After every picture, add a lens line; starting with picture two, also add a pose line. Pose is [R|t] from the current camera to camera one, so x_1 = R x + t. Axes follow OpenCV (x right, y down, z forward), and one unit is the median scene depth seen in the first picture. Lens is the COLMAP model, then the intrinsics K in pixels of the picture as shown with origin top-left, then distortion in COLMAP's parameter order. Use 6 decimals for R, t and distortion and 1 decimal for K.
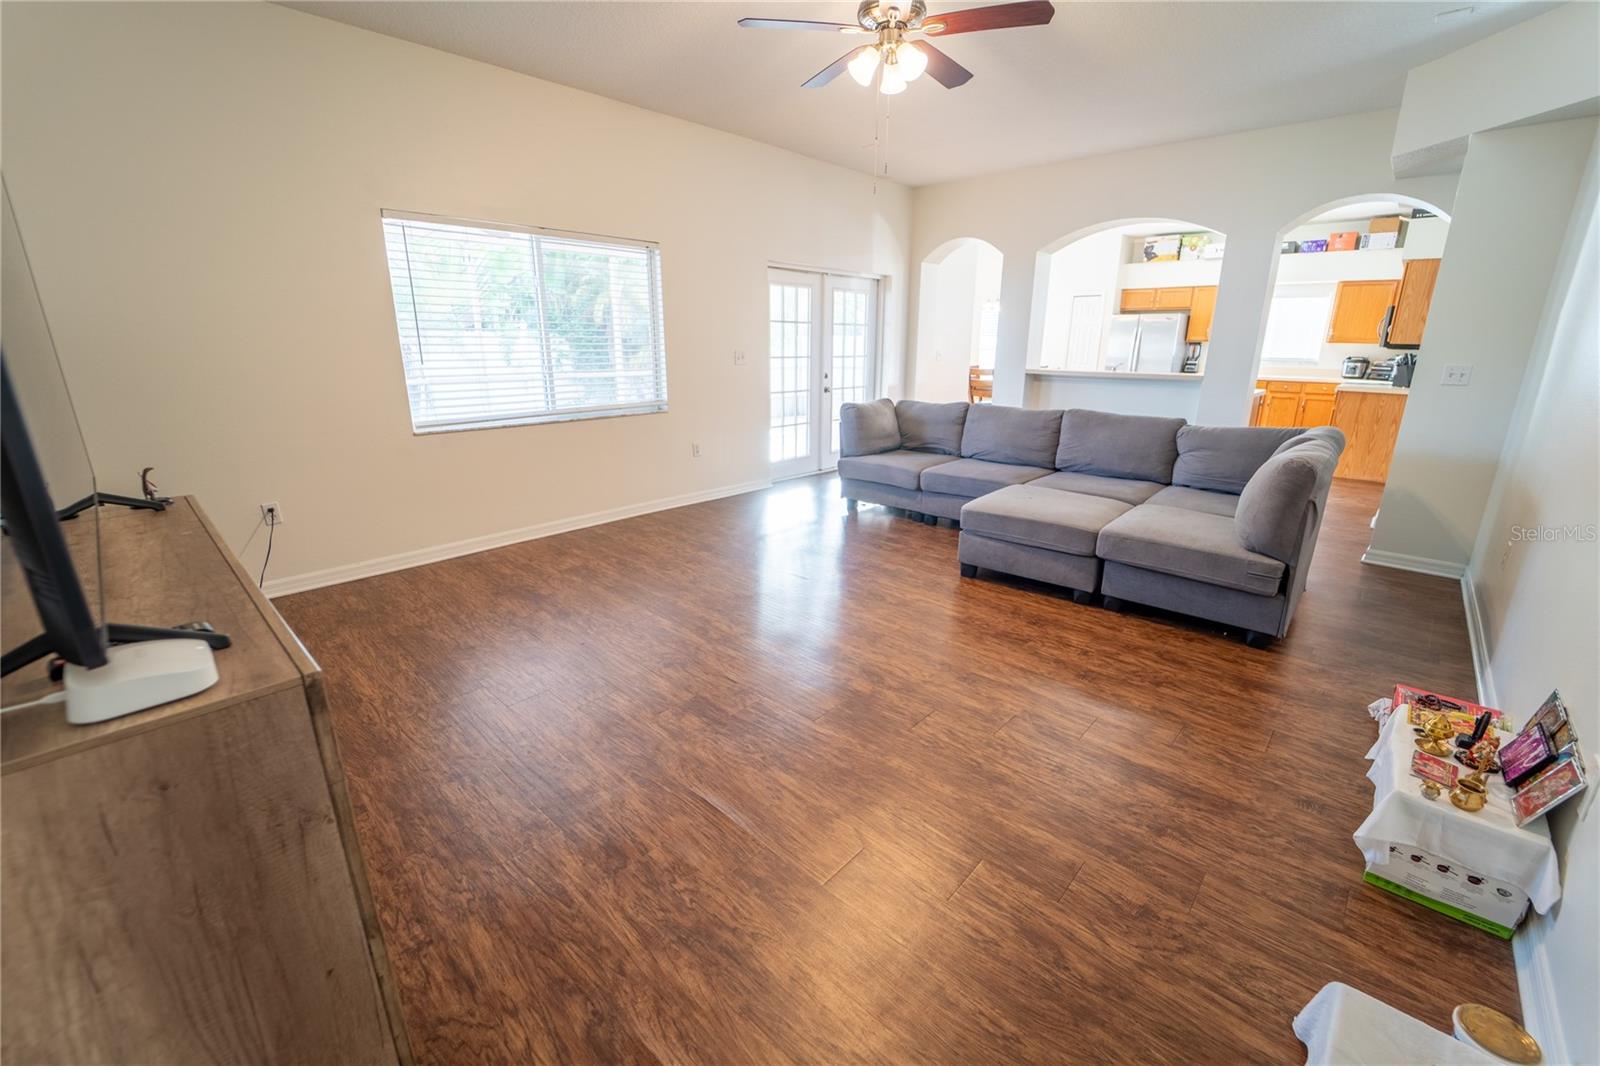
lens RADIAL K [[655.4, 0, 791.8], [0, 655.4, 543.4], [0, 0, 1]] dist [-0.023435, 0.003170]
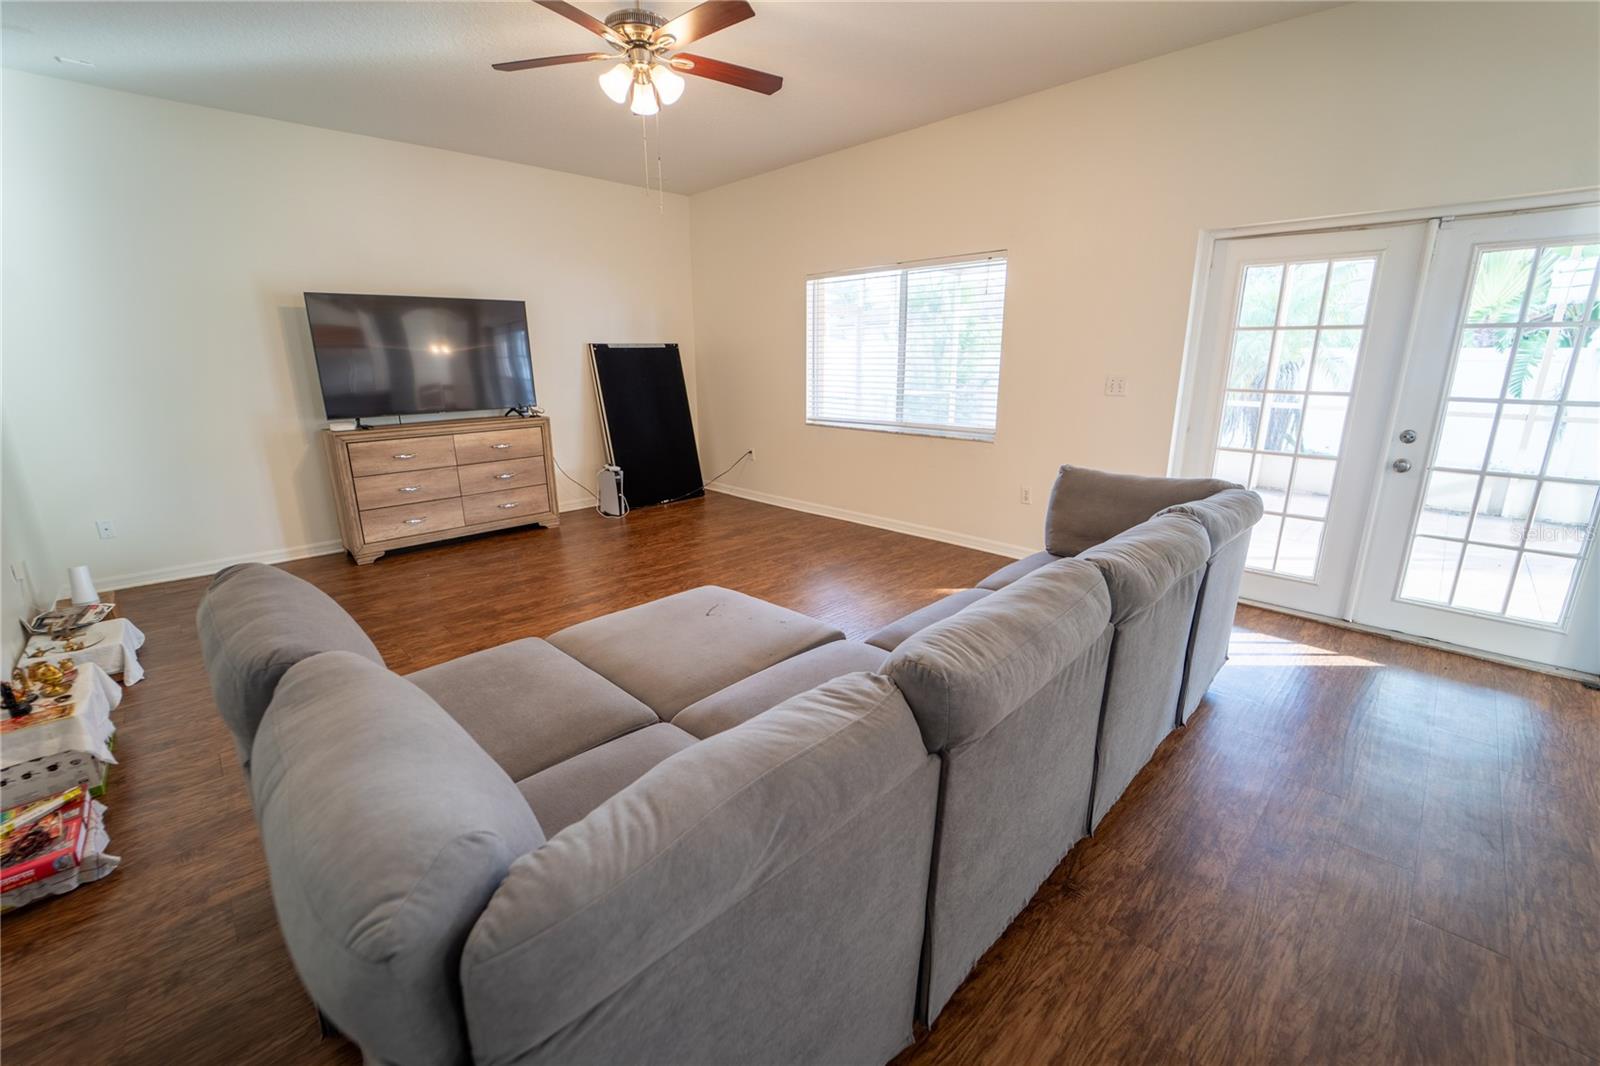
lens RADIAL K [[655.4, 0, 803.3], [0, 655.4, 529.8], [0, 0, 1]] dist [-0.023435, 0.003170]
pose [[-0.060402, 0.246374, -0.967291, 0.777894], [-0.291991, 0.922310, 0.253150, -0.270337], [0.954512, 0.297731, 0.016230, 0.879166]]
